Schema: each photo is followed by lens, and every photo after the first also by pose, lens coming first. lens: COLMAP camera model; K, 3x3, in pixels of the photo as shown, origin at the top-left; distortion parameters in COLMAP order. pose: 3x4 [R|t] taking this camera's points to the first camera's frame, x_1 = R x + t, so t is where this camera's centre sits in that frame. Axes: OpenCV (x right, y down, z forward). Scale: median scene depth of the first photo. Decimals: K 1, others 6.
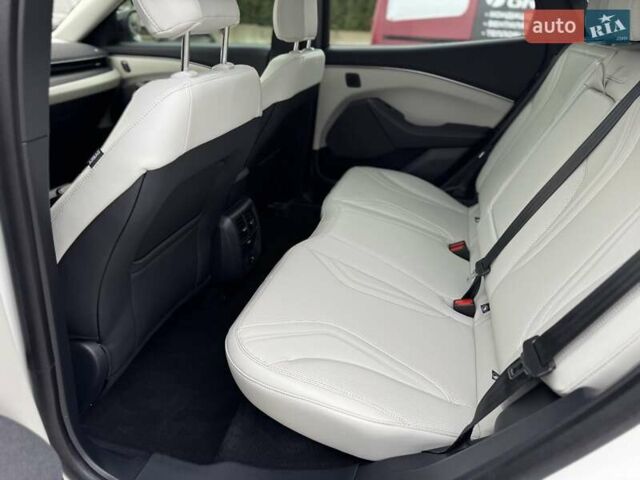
lens RADIAL K [[457.5, 0, 317.7], [0, 457.5, 242.8], [0, 0, 1]] dist [0.094128, -0.124893]
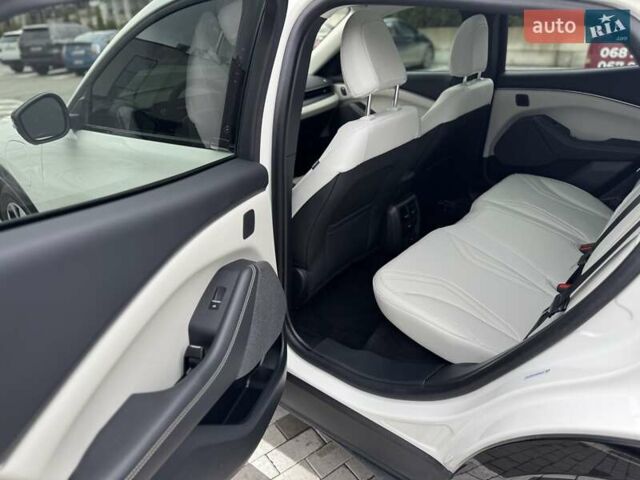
lens RADIAL K [[458.7, 0, 320.0], [0, 458.7, 240.0], [0, 0, 1]] dist [0.002110, -0.003080]
pose [[0.908298, 0.104685, -0.405014, 0.159414], [-0.106986, 0.994115, 0.017021, 0.042974], [0.404412, 0.027871, 0.914152, -0.335420]]
